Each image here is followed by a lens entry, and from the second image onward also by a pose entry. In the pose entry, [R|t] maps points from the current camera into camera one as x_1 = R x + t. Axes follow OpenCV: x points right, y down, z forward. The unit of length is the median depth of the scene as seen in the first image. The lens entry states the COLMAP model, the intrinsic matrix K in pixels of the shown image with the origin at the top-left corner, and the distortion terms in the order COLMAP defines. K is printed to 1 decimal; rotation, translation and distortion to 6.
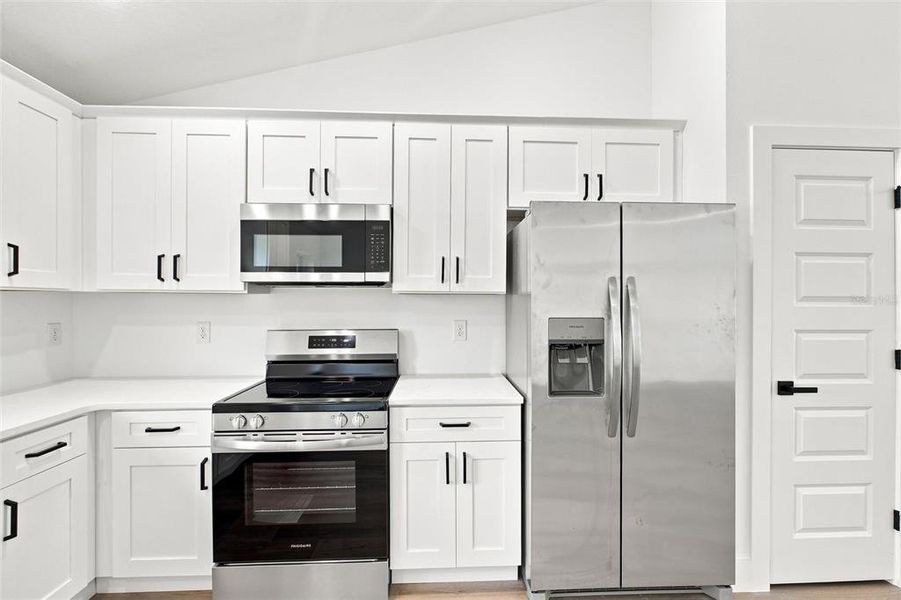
lens RADIAL K [[405.2, 0, 450.5], [0, 405.2, 300.0], [0, 0, 1]] dist [-0.004389, 0.000130]
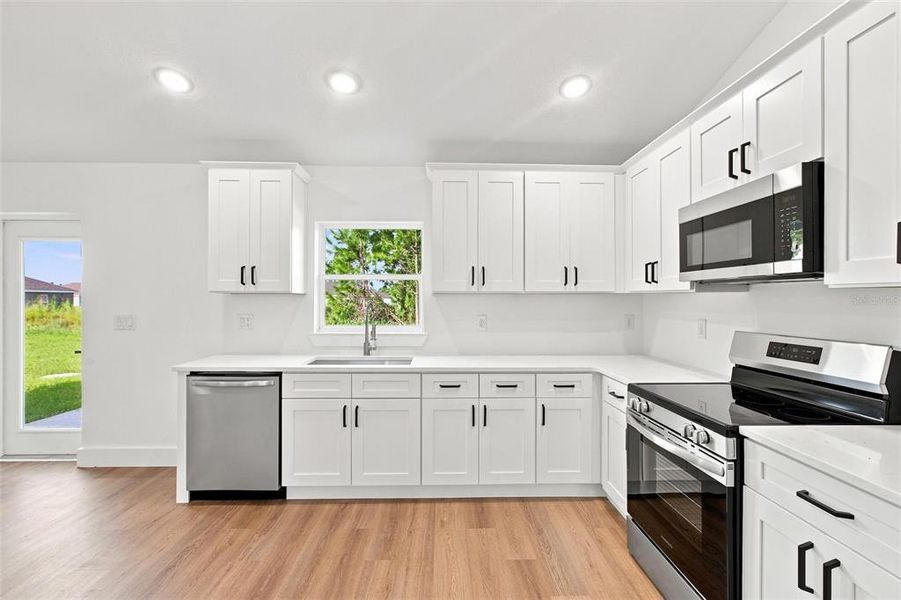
lens RADIAL K [[405.2, 0, 450.5], [0, 405.2, 300.0], [0, 0, 1]] dist [-0.004389, 0.000130]
pose [[-0.012700, 0.002589, -0.999916, 0.606384], [0.000871, 0.999996, 0.002578, 0.000392], [0.999919, -0.000838, -0.012702, 0.439554]]
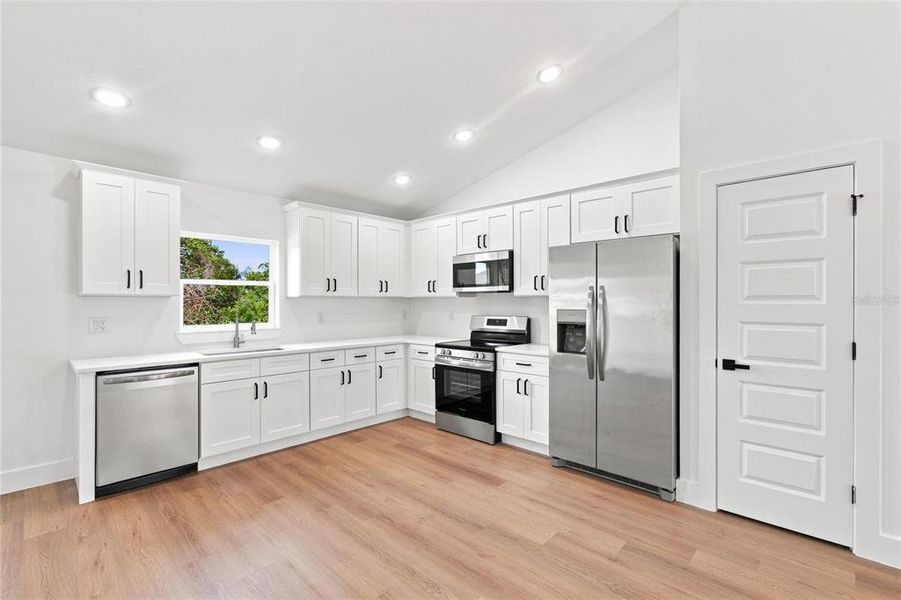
lens RADIAL K [[405.2, 0, 450.5], [0, 405.2, 300.0], [0, 0, 1]] dist [-0.004389, 0.000130]
pose [[0.695569, -0.004621, -0.718445, 1.130415], [0.004072, 0.999989, -0.002490, 0.004363], [0.718448, -0.001194, 0.695580, -0.576531]]
